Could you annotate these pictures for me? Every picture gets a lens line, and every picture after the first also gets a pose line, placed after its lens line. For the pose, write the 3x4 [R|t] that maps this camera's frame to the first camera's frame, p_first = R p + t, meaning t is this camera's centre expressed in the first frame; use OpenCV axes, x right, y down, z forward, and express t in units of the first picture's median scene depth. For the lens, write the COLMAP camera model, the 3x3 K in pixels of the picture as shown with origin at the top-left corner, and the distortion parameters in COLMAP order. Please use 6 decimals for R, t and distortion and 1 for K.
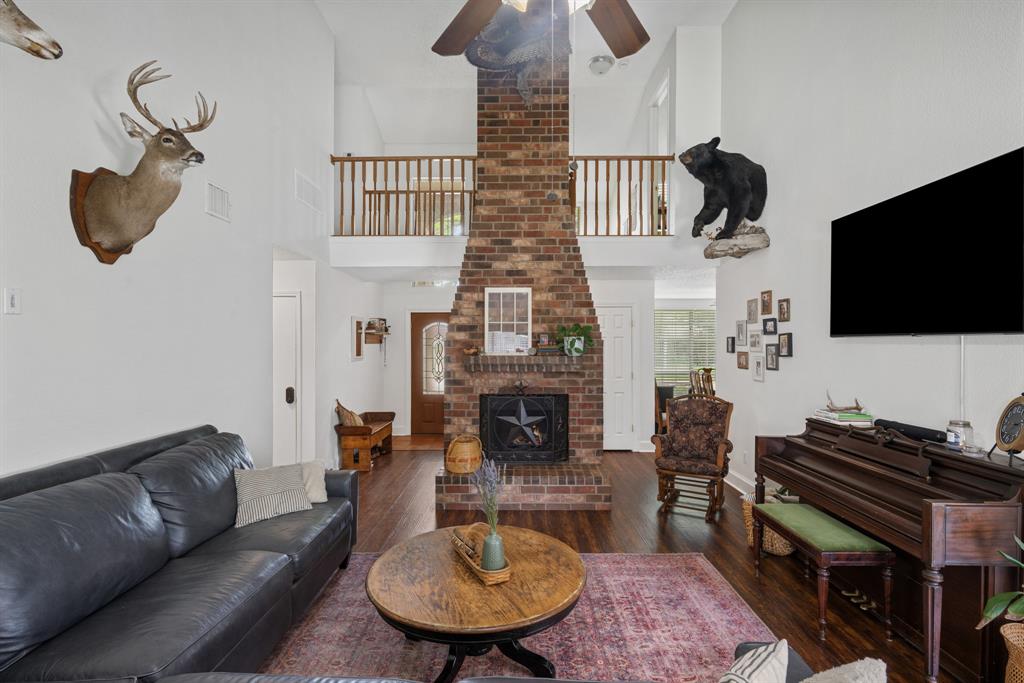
lens RADIAL K [[475.5, 0, 513.0], [0, 475.5, 348.1], [0, 0, 1]] dist [0.001899, 0.000160]
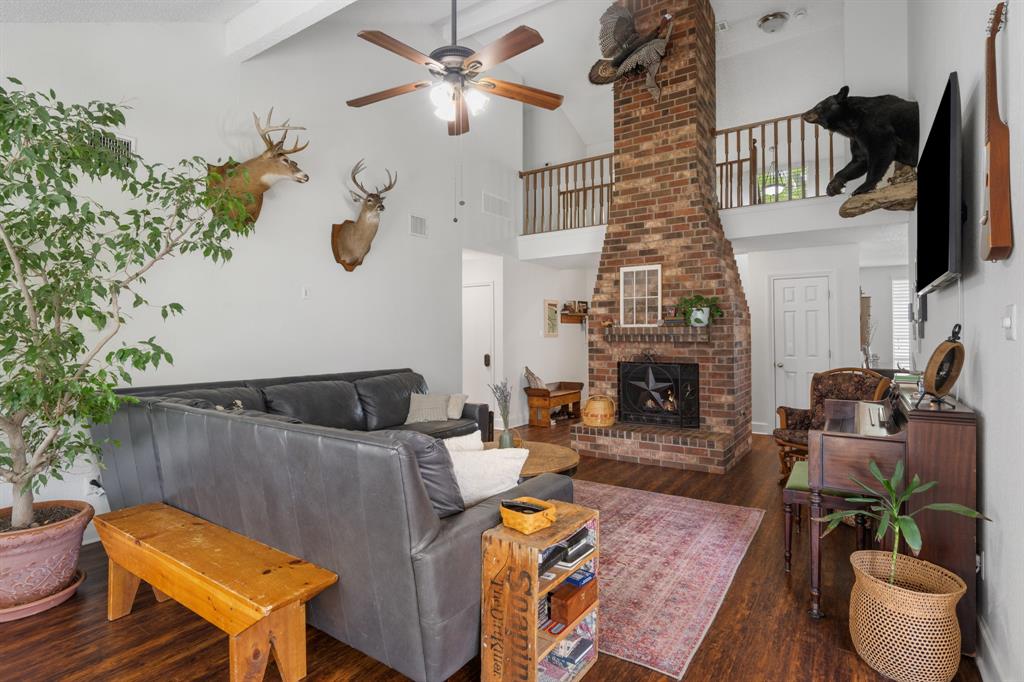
lens RADIAL K [[509.2, 0, 514.6], [0, 509.2, 334.1], [0, 0, 1]] dist [-0.001442, 0.000434]
pose [[0.841022, -0.005634, -0.540972, 0.384303], [0.000183, 0.999949, -0.010129, 0.043715], [0.541001, 0.008420, 0.840980, -0.157968]]
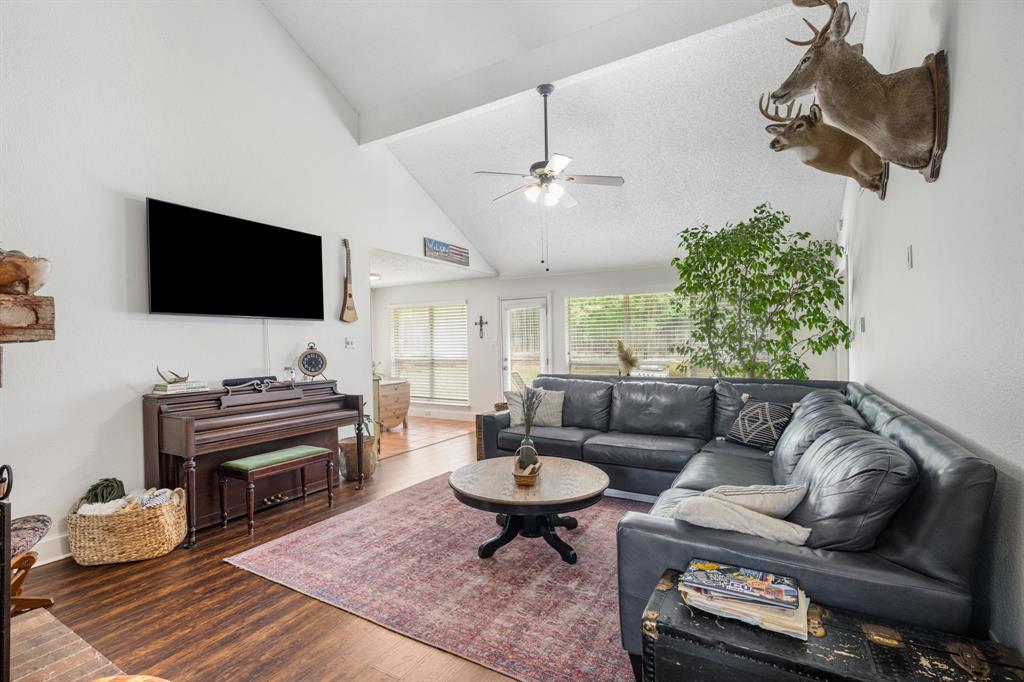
lens RADIAL K [[475.5, 0, 513.5], [0, 475.5, 342.6], [0, 0, 1]] dist [0.001899, 0.000160]
pose [[-0.869379, 0.000851, 0.494146, -0.346074], [0.004179, 0.999975, 0.005629, 0.026153], [-0.494129, 0.006958, -0.869361, 1.060577]]
